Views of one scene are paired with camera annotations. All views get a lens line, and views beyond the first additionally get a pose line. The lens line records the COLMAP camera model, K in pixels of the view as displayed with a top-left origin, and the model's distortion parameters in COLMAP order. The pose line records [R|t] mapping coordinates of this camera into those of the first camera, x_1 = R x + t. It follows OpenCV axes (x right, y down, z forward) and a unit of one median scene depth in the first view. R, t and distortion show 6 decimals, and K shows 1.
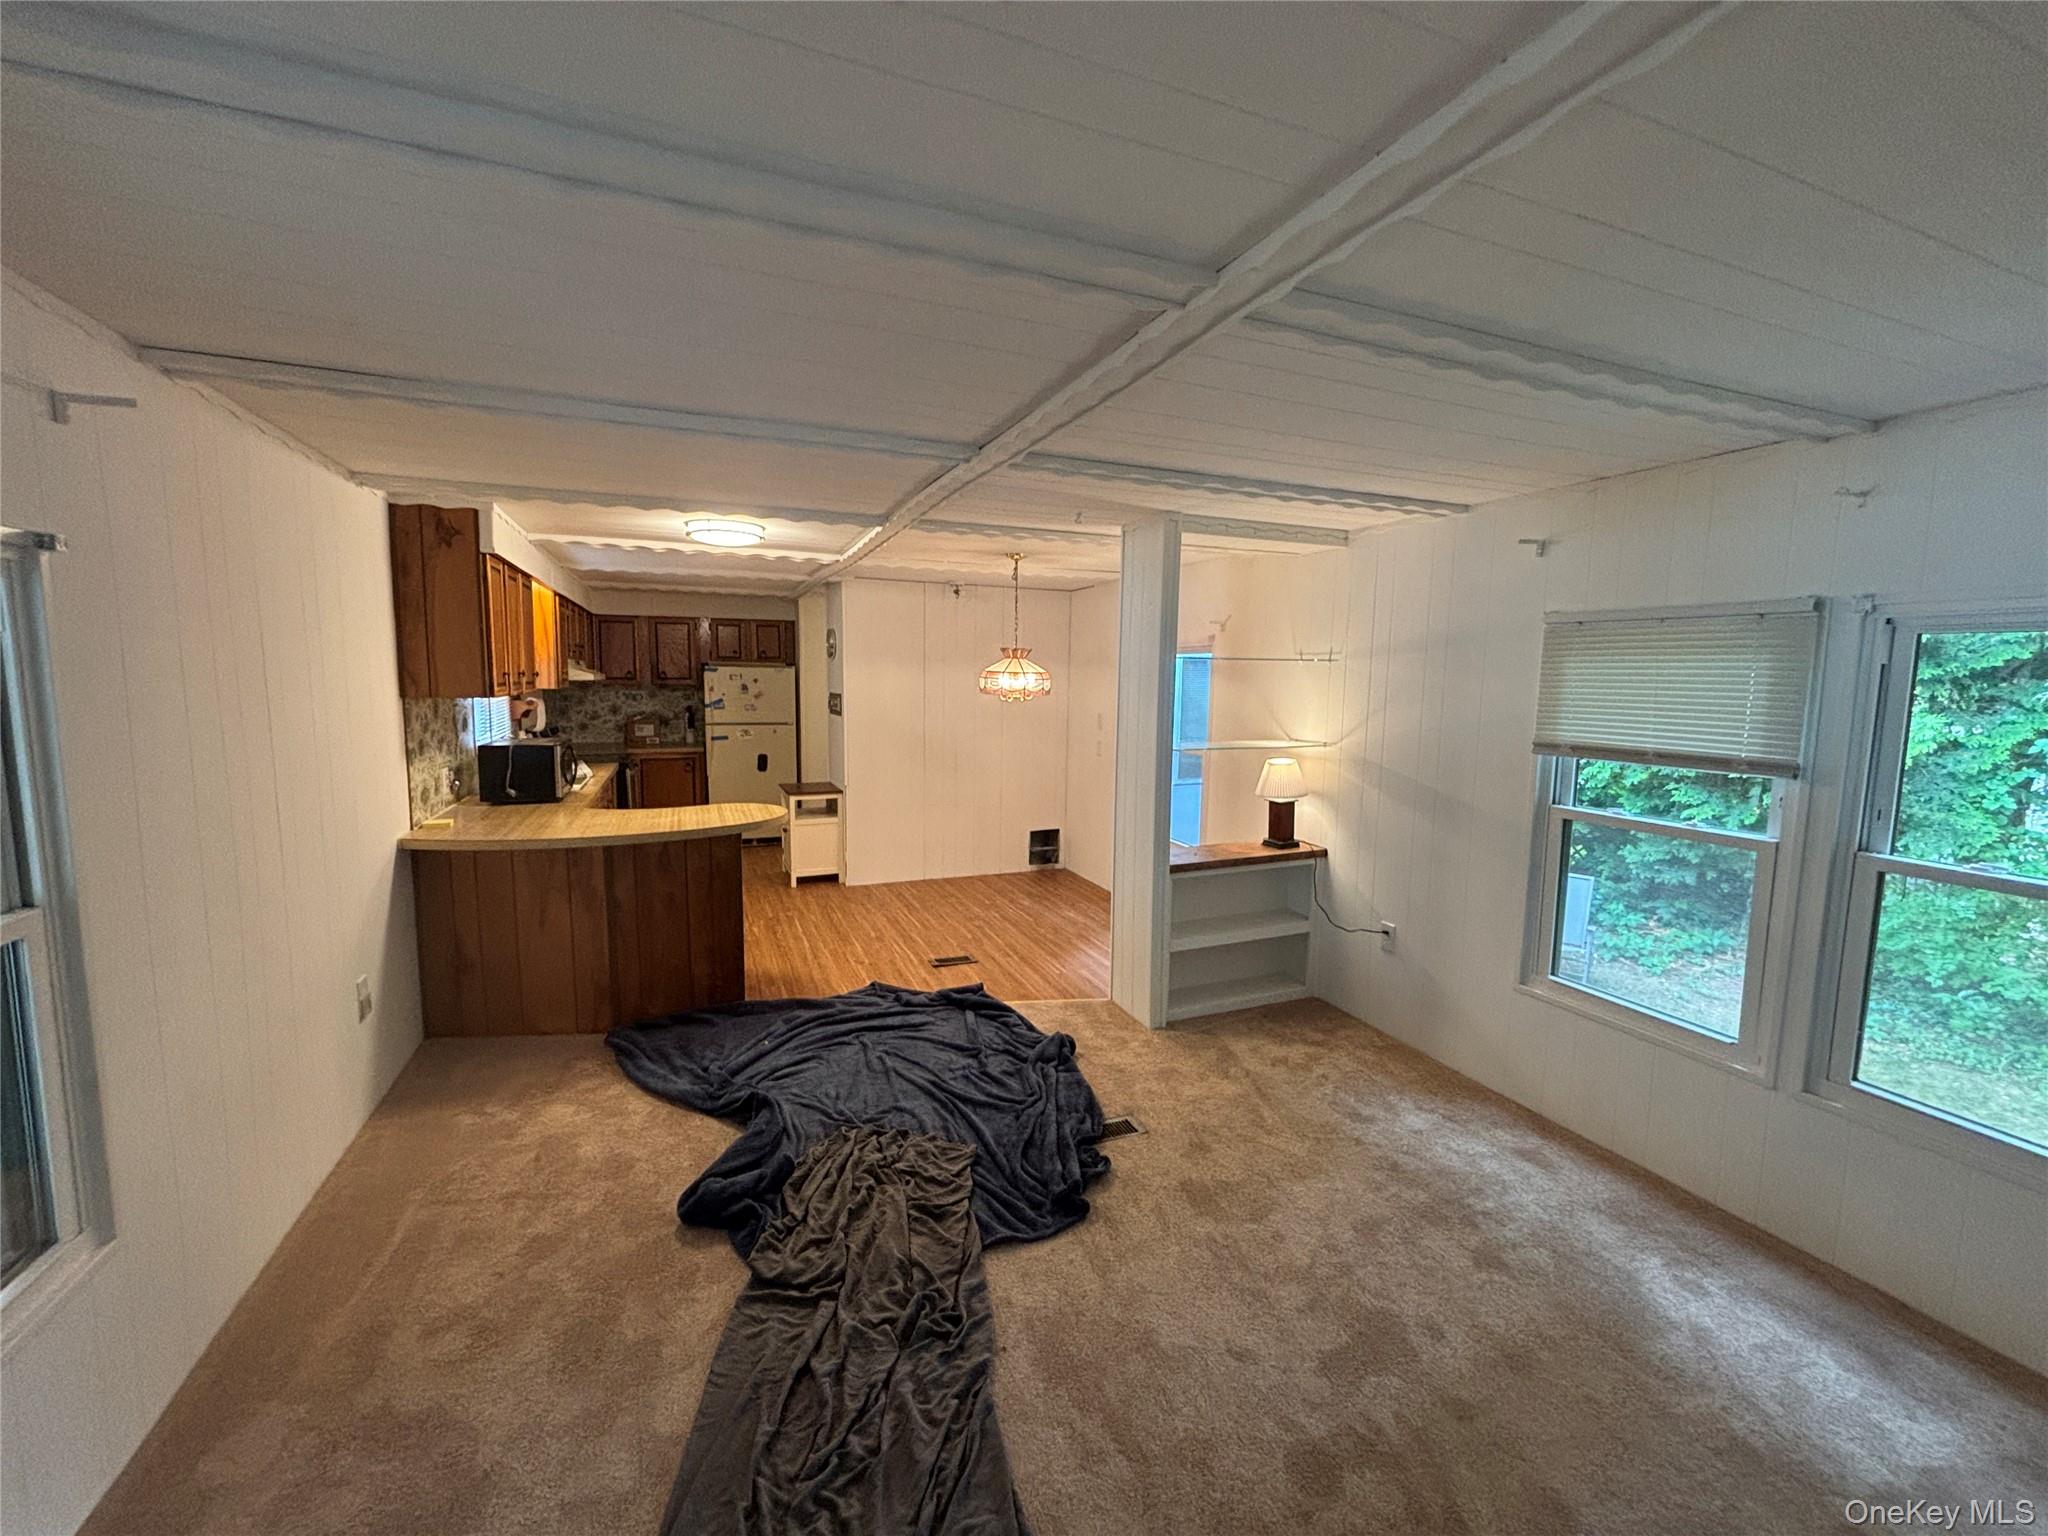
lens RADIAL K [[829.5, 0, 1022.4], [0, 829.5, 762.7], [0, 0, 1]] dist [0.002992, -0.001143]
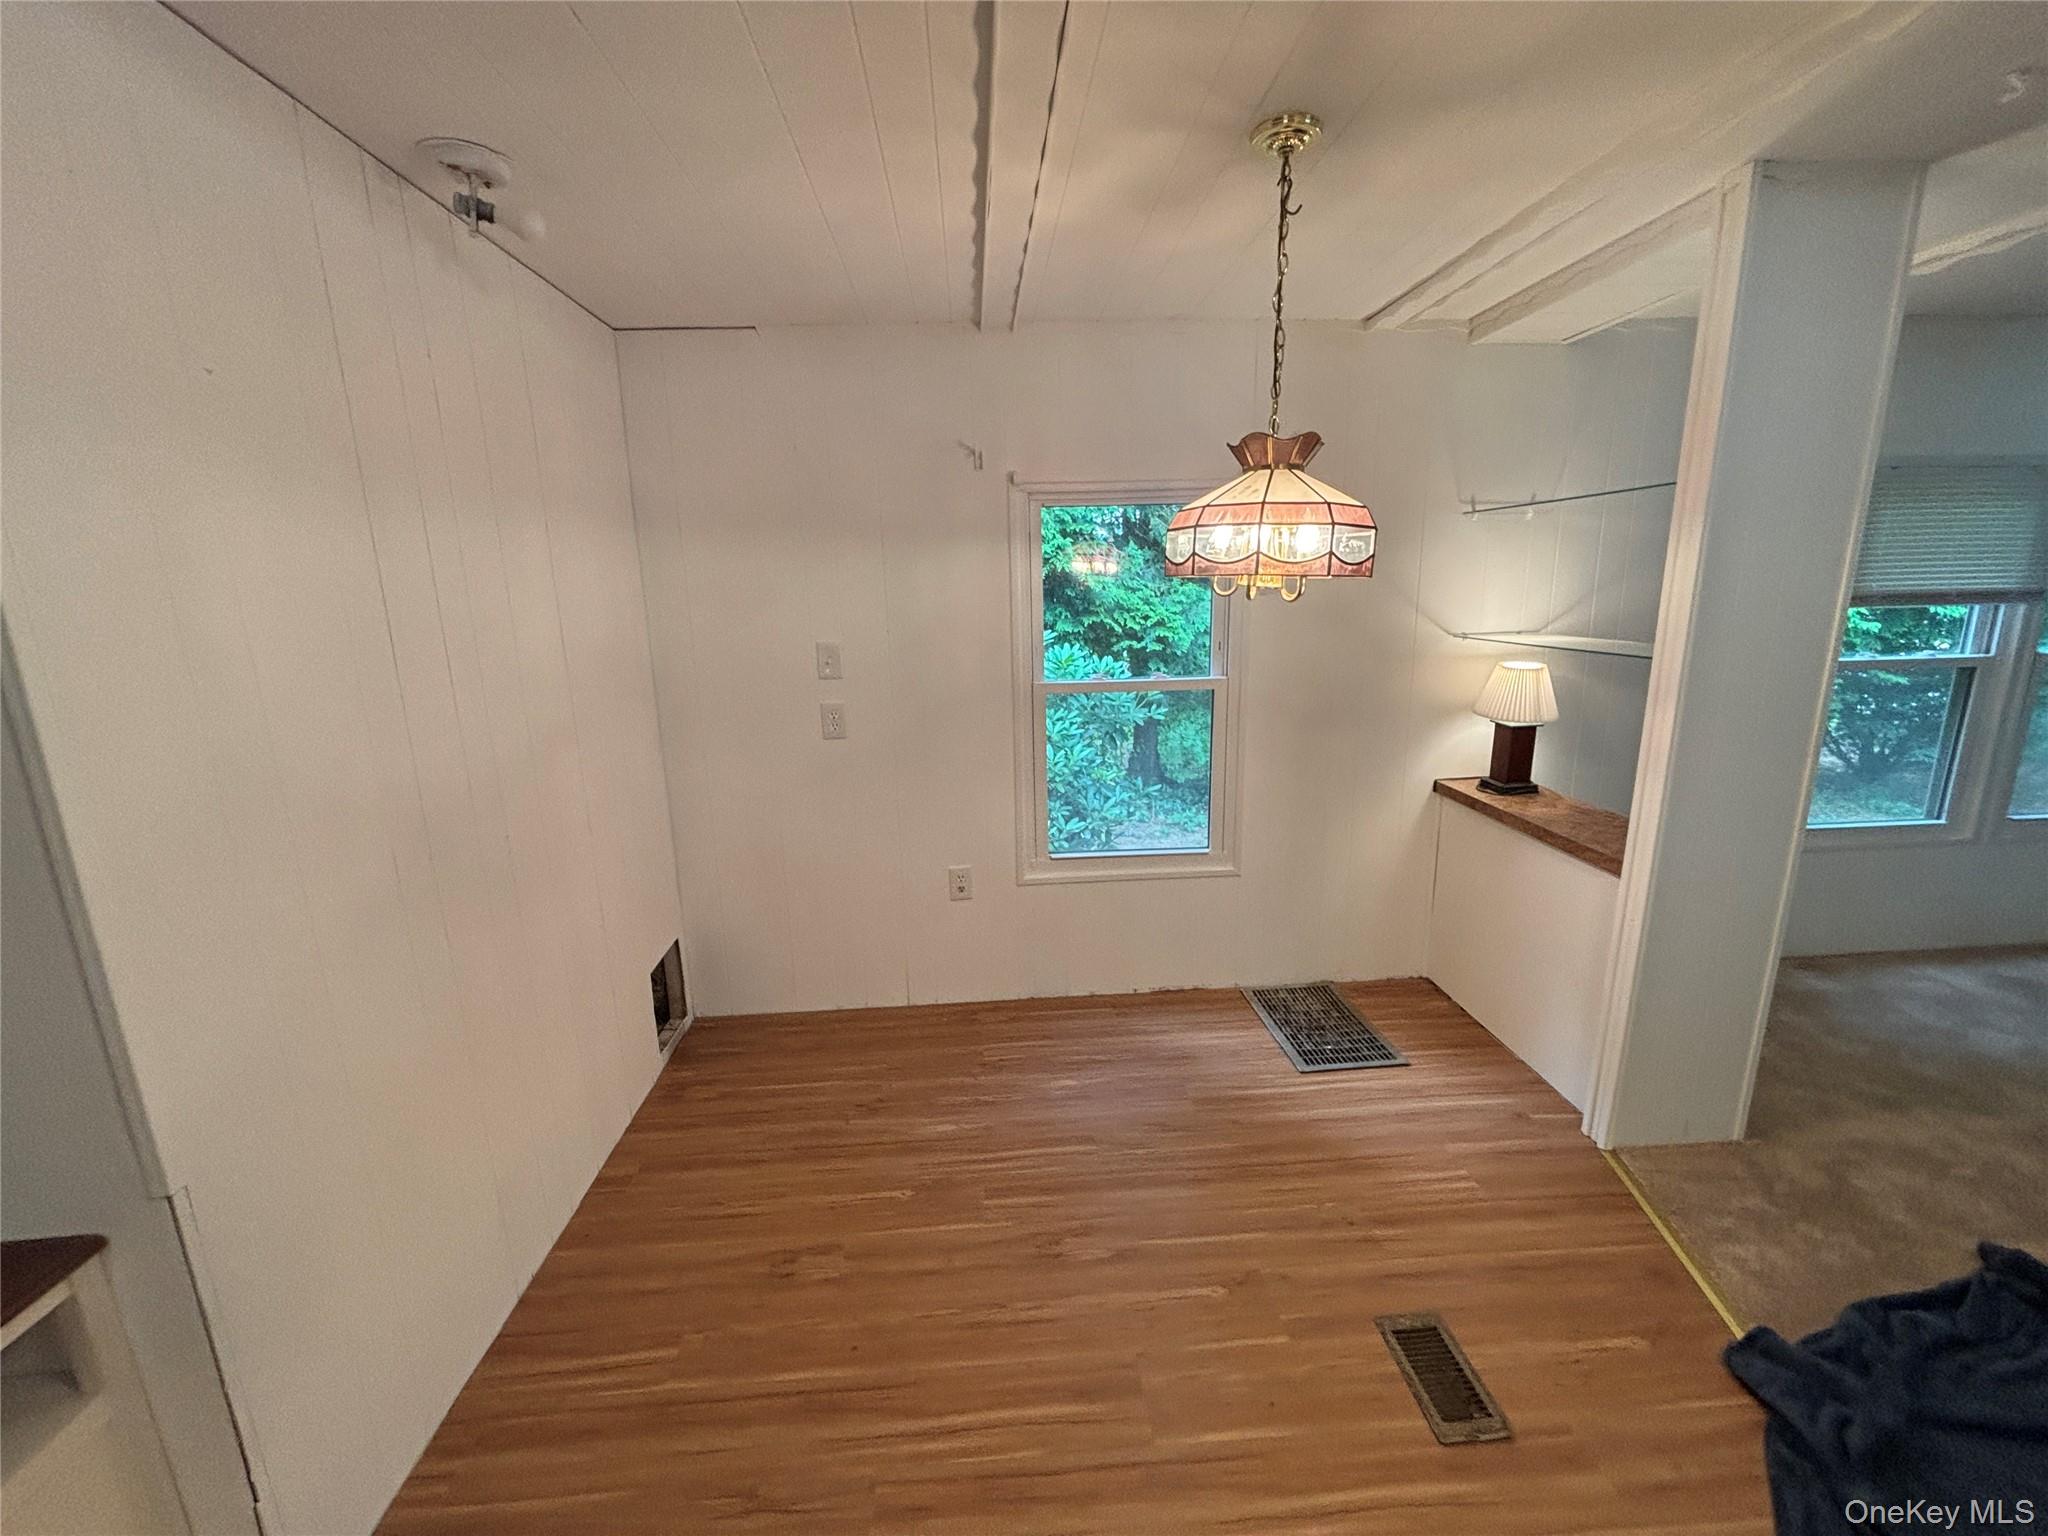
lens RADIAL K [[829.5, 0, 1021.8], [0, 829.5, 764.2], [0, 0, 1]] dist [0.002992, -0.001143]
pose [[0.317516, -0.220032, 0.922372, -0.442943], [0.131034, 0.973556, 0.187135, -0.100946], [-0.939156, 0.061444, 0.337951, 1.150076]]
